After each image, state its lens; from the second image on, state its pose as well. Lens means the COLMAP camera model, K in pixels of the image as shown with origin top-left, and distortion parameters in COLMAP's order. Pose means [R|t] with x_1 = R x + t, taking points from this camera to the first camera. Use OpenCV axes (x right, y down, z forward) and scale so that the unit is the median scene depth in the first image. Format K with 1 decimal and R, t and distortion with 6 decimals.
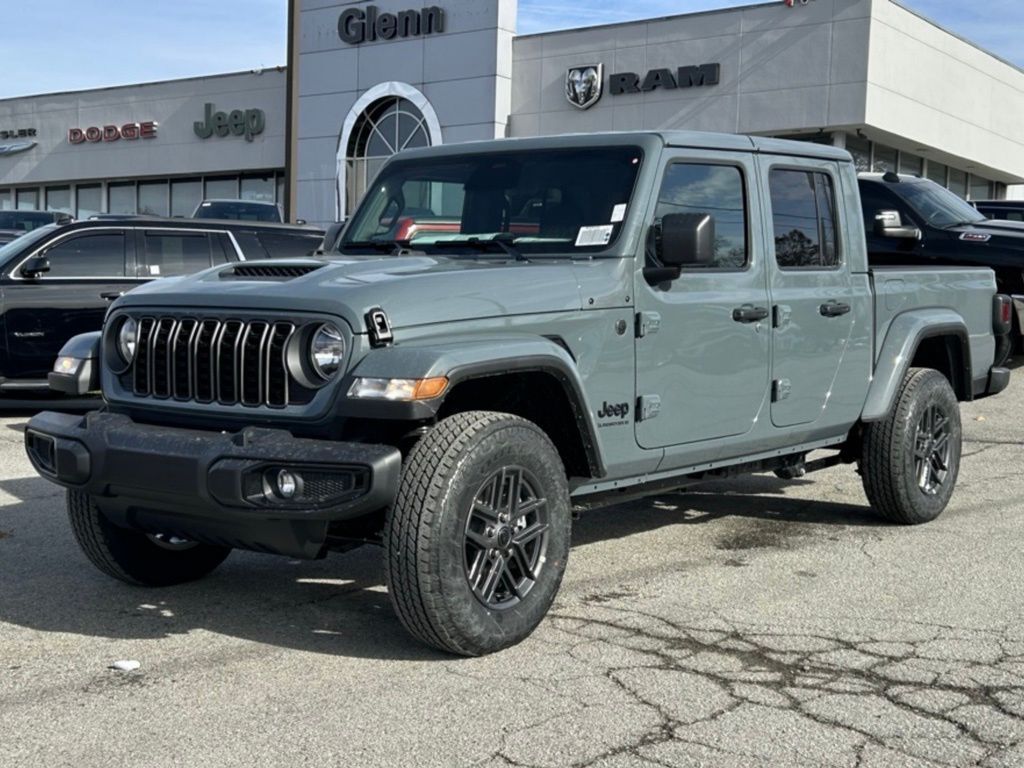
lens RADIAL K [[1448.1, 0, 512.0], [0, 1448.1, 384.0], [0, 0, 1]] dist [0.174722, -0.591125]
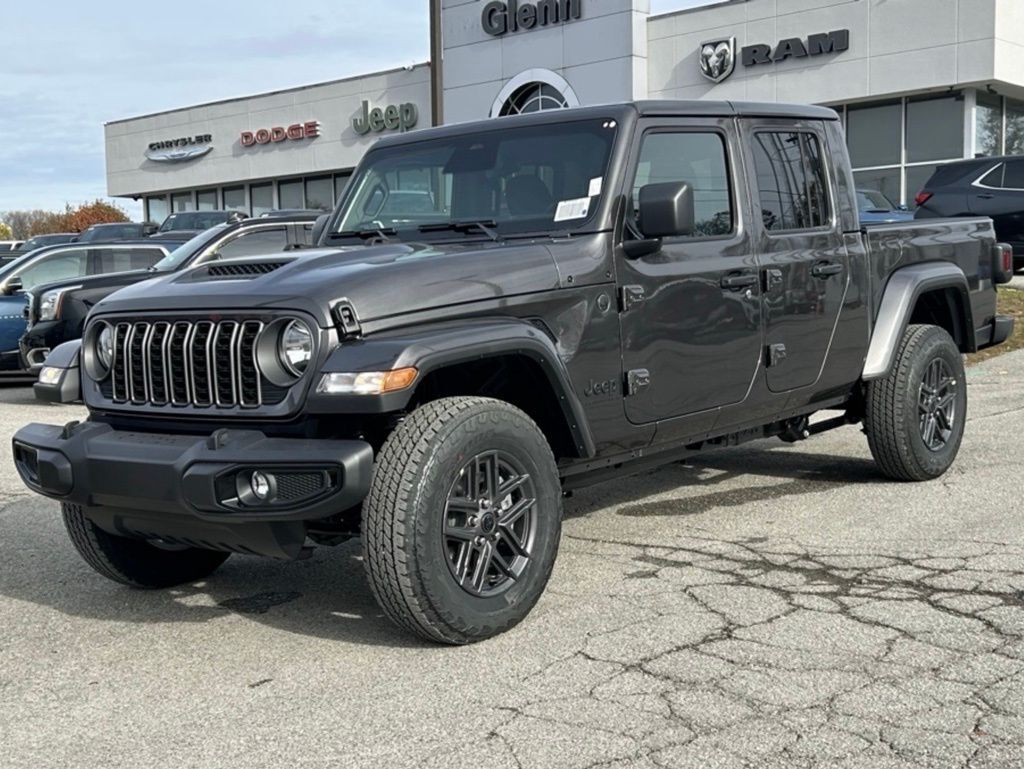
lens RADIAL K [[1424.6, 0, 513.0], [0, 1424.6, 360.7], [0, 0, 1]] dist [0.148428, -0.487190]
pose [[0.992104, -0.043773, -0.117531, 0.067700], [0.044070, 0.999028, -0.000076, 0.011381], [0.117420, -0.005104, 0.993069, -0.130570]]
